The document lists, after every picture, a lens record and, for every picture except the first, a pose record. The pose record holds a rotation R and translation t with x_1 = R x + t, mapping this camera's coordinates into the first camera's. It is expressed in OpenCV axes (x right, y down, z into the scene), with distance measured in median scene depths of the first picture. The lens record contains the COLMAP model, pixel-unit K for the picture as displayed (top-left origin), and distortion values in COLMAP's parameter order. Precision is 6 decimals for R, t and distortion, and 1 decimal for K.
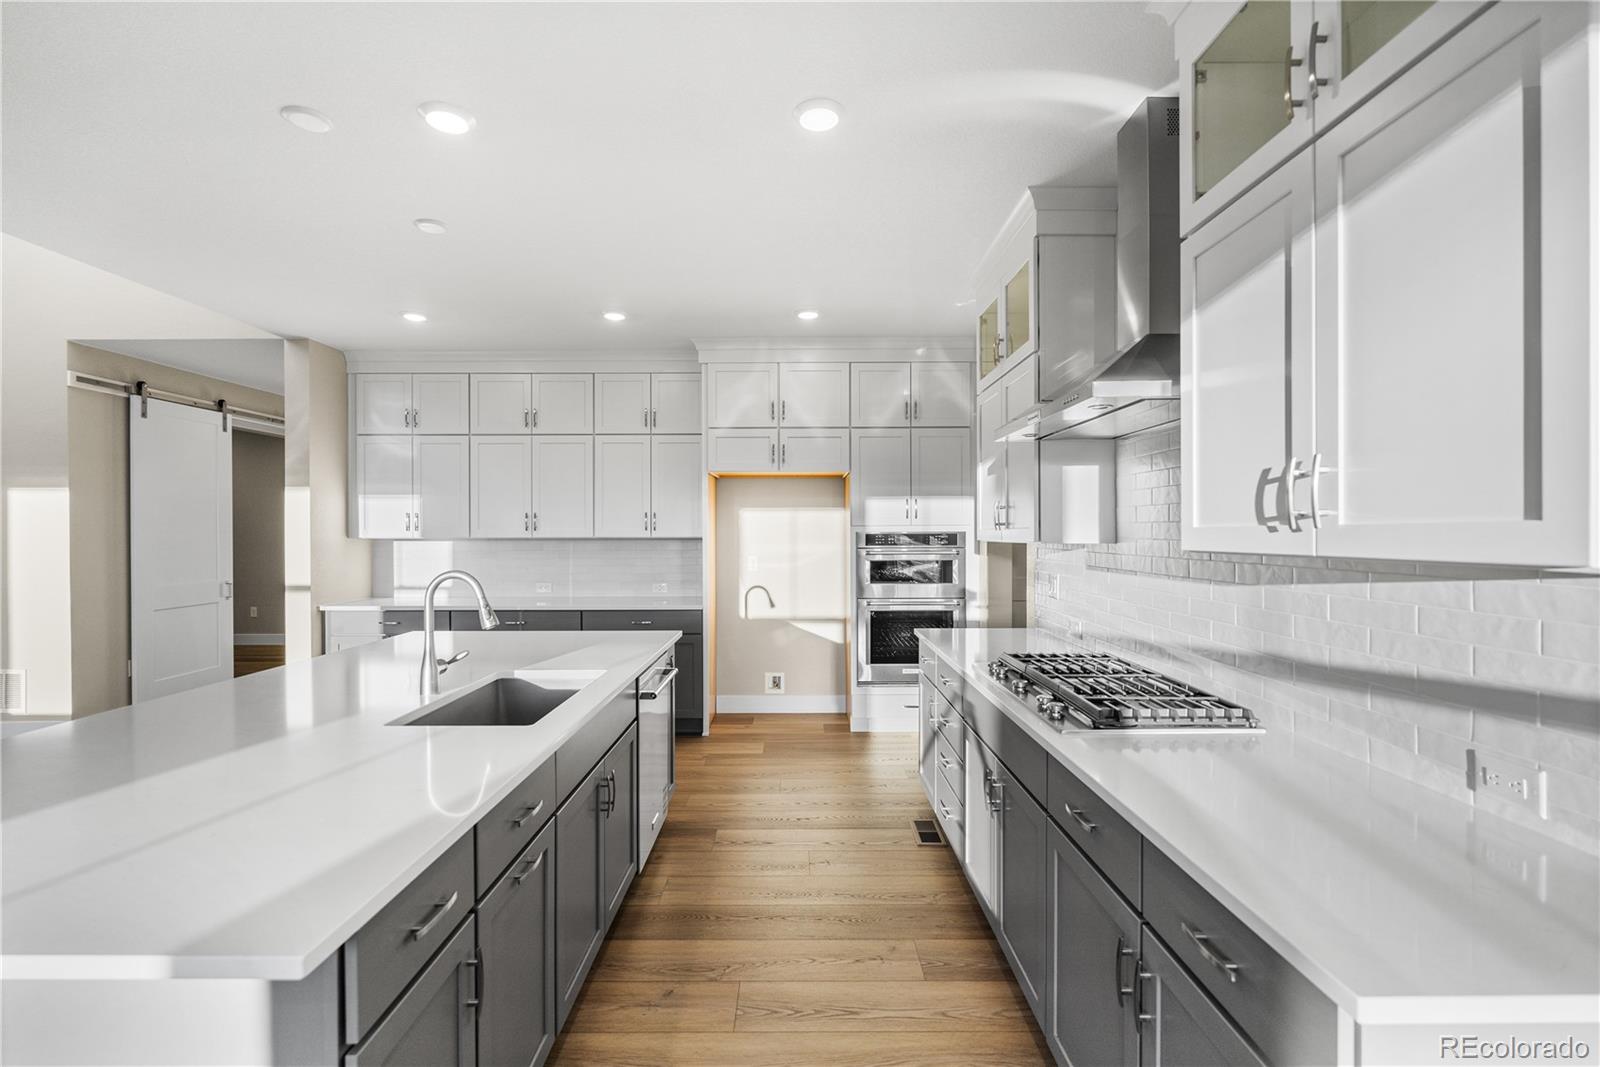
lens RADIAL K [[712.1, 0, 797.7], [0, 712.1, 536.6], [0, 0, 1]] dist [-0.001865, -0.001018]
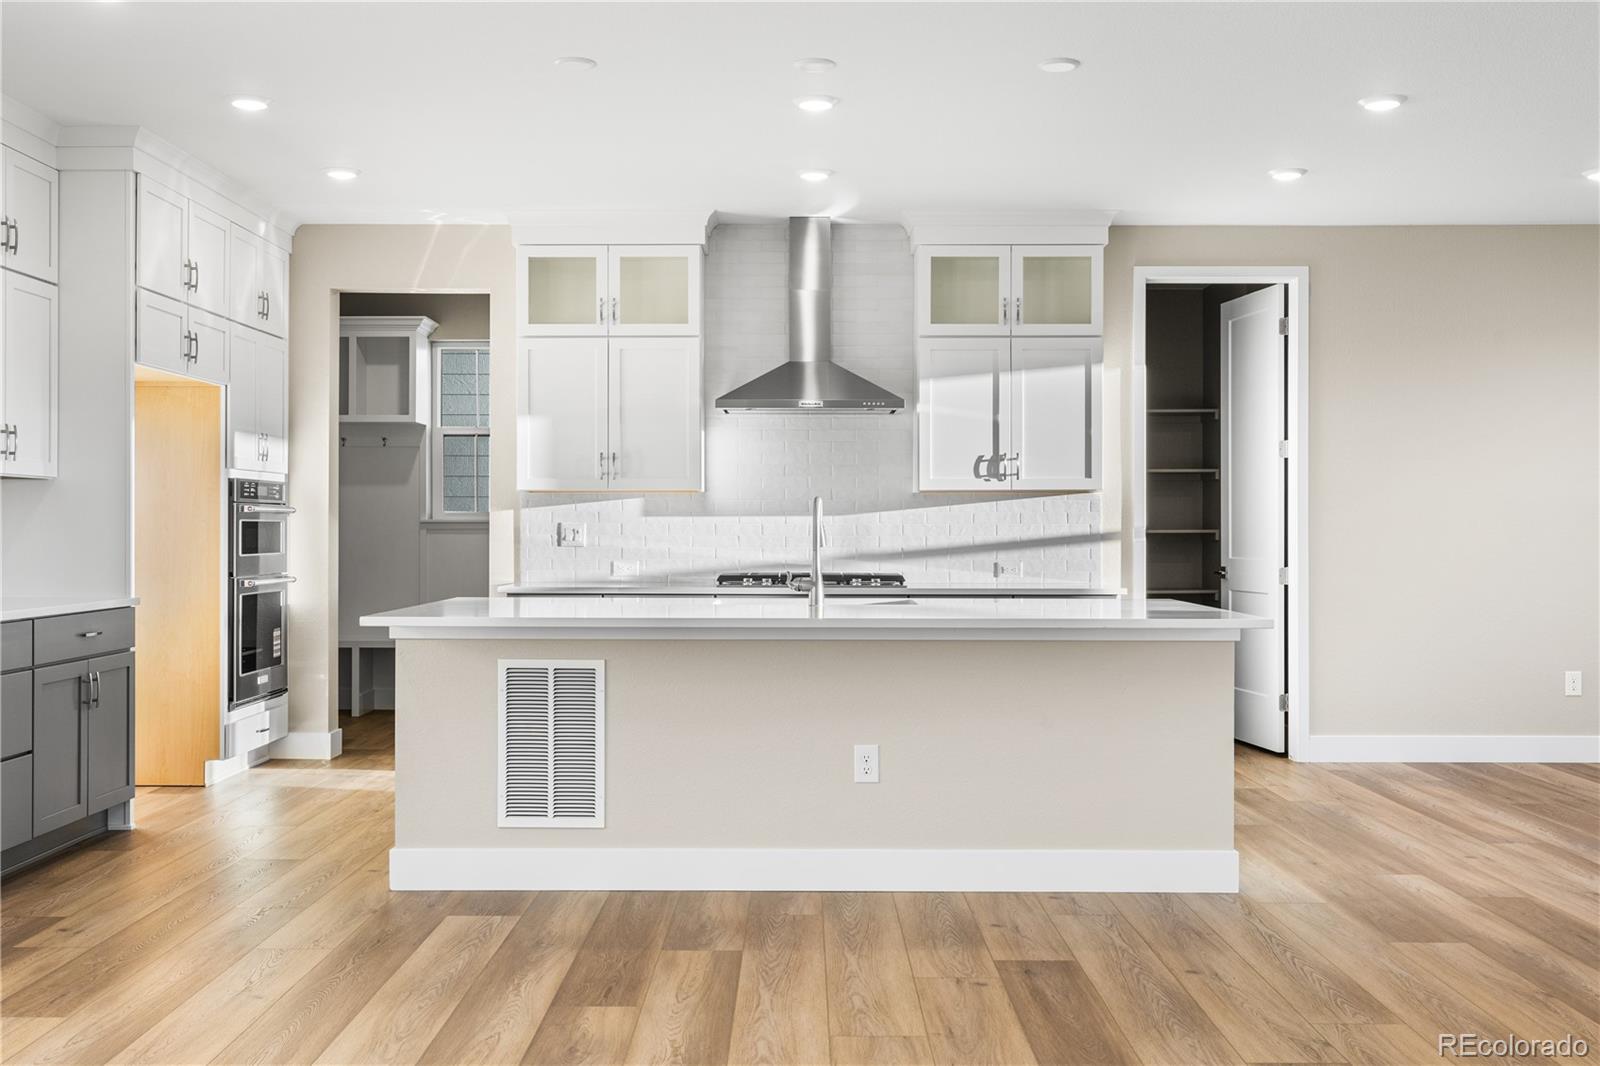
lens RADIAL K [[1602.7, 0, 793.2], [0, 1602.7, 526.3], [0, 0, 1]] dist [0.000835, 0.001799]
pose [[0.007096, 0.004922, 0.999963, -1.410934], [0.005982, 0.999970, -0.004964, 0.049772], [-0.999957, 0.006017, 0.007066, 0.466630]]
